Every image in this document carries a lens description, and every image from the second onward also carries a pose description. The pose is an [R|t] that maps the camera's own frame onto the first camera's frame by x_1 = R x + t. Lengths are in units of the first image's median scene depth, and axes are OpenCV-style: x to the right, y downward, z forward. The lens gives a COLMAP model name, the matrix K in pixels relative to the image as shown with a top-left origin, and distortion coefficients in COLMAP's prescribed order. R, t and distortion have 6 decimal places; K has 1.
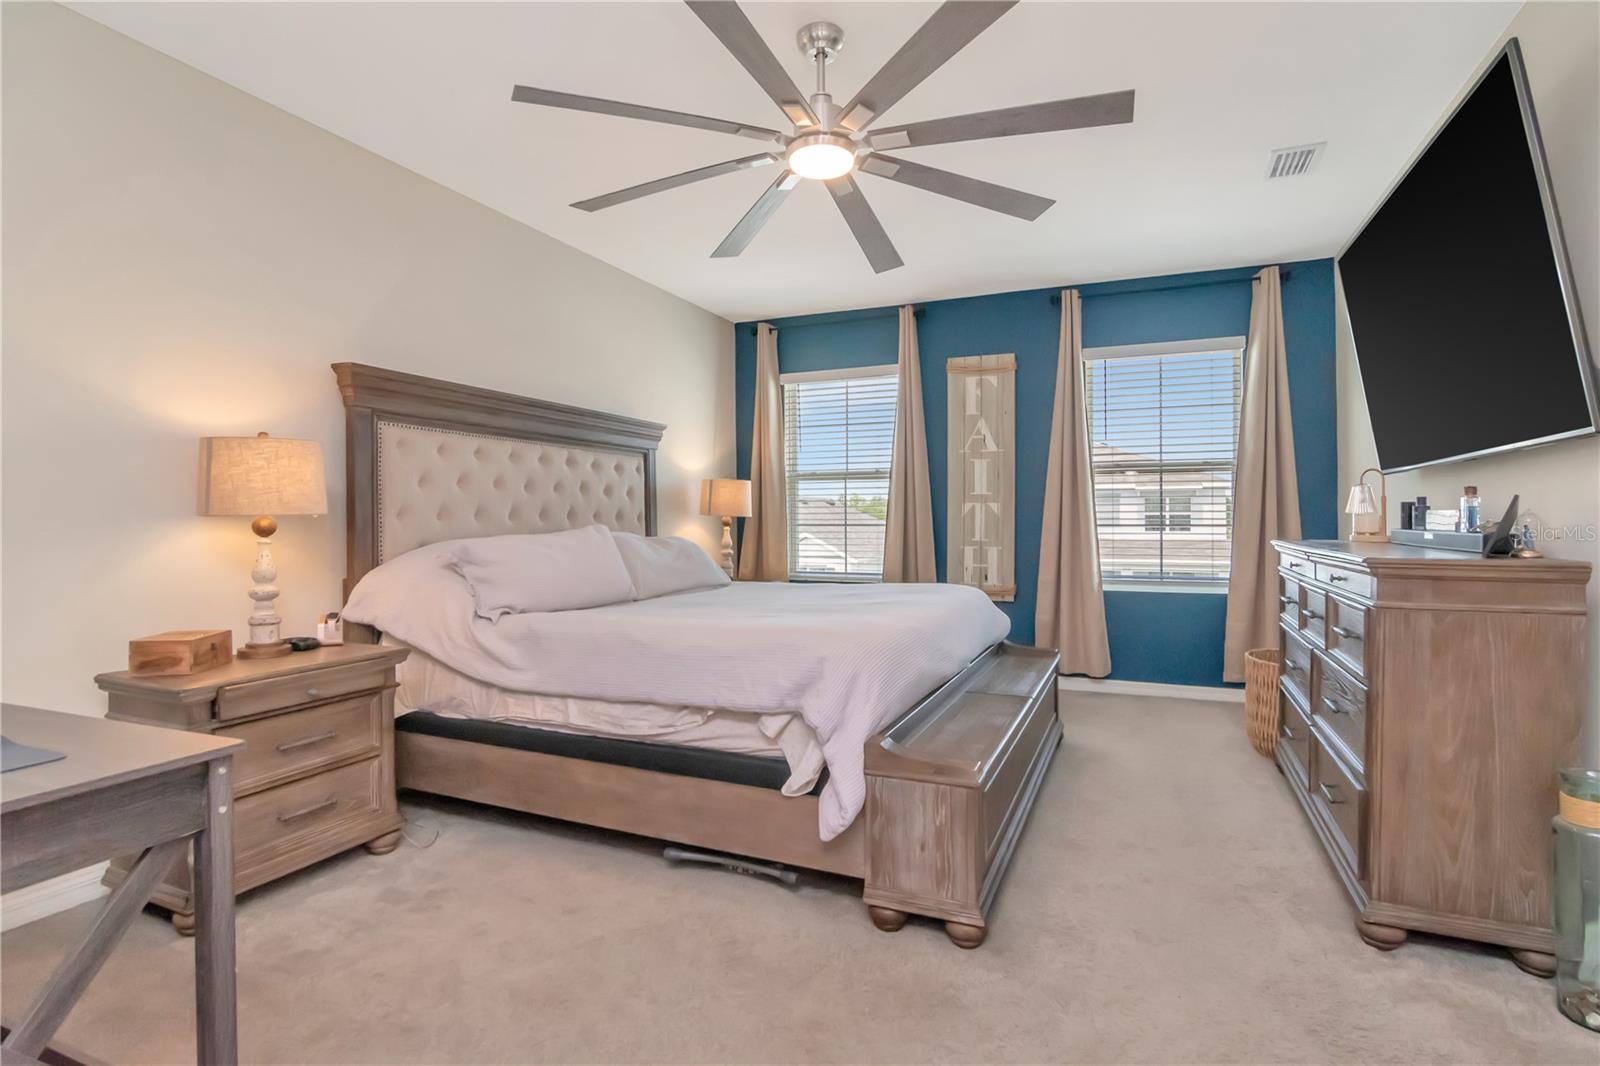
lens RADIAL K [[777.9, 0, 803.7], [0, 777.9, 538.0], [0, 0, 1]] dist [-0.001359, -0.012232]
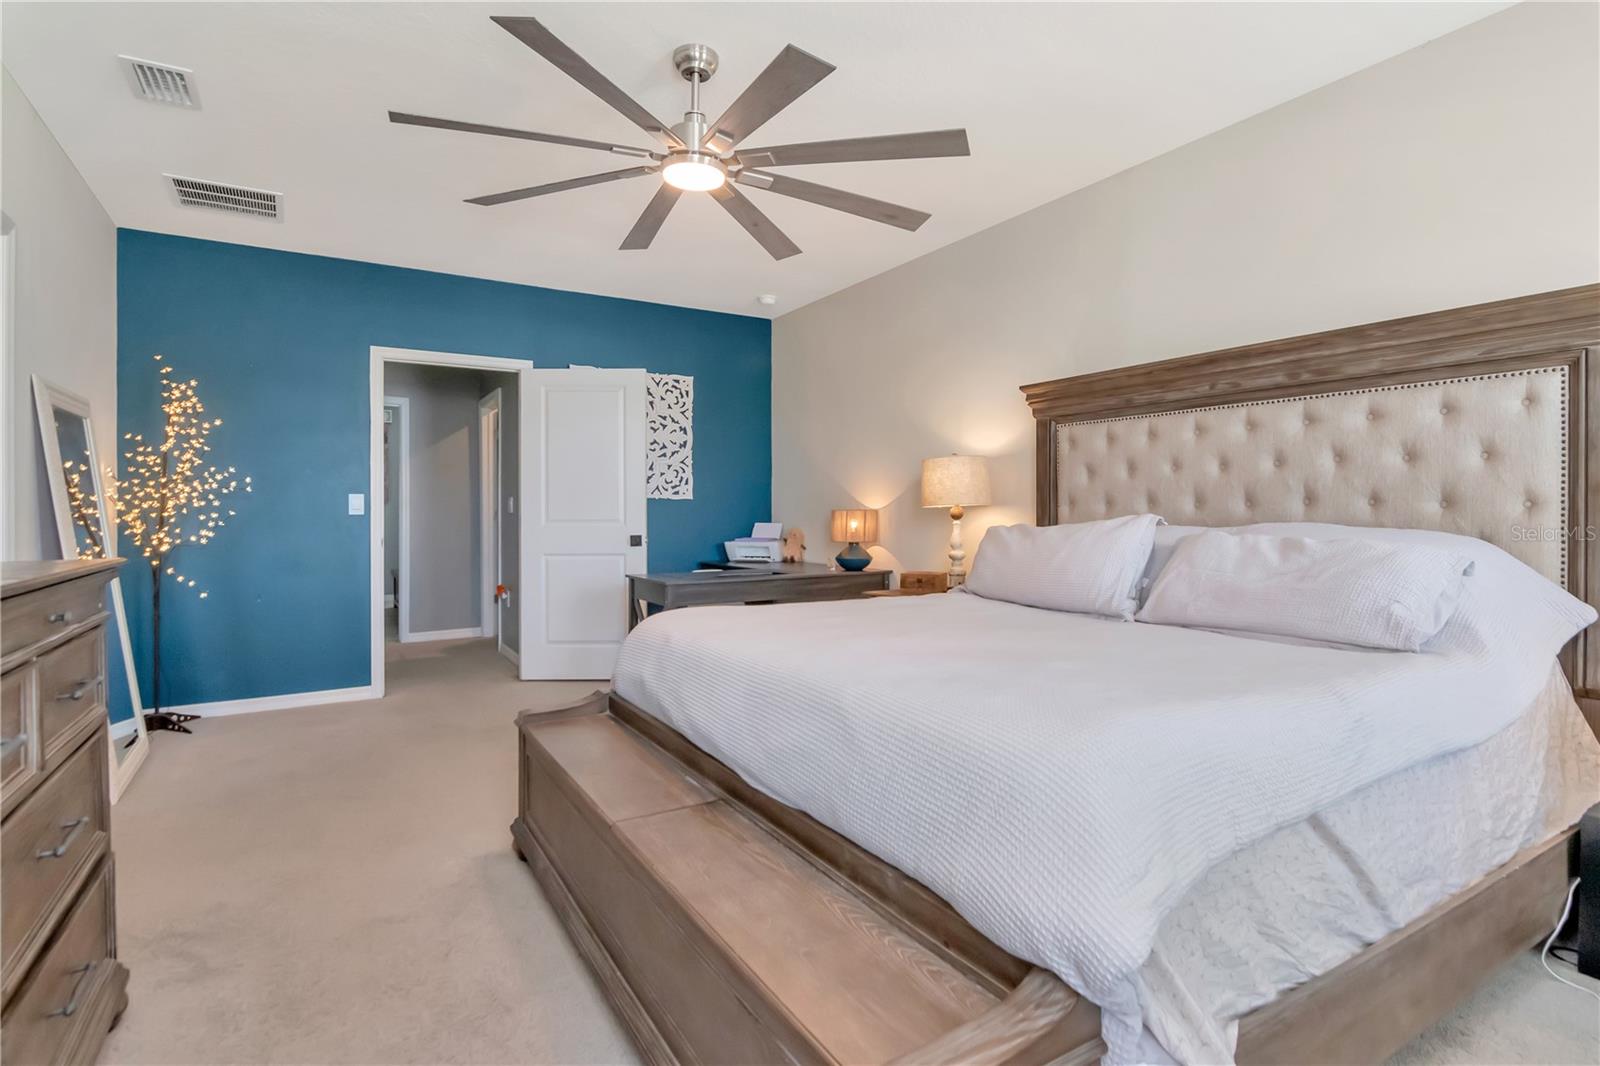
lens RADIAL K [[777.9, 0, 803.7], [0, 777.9, 538.0], [0, 0, 1]] dist [-0.001359, -0.012232]
pose [[-0.576297, 0.038779, -0.816319, 0.410961], [-0.007077, 0.998599, 0.052433, -0.024451], [0.817209, 0.035994, -0.575216, 0.873658]]
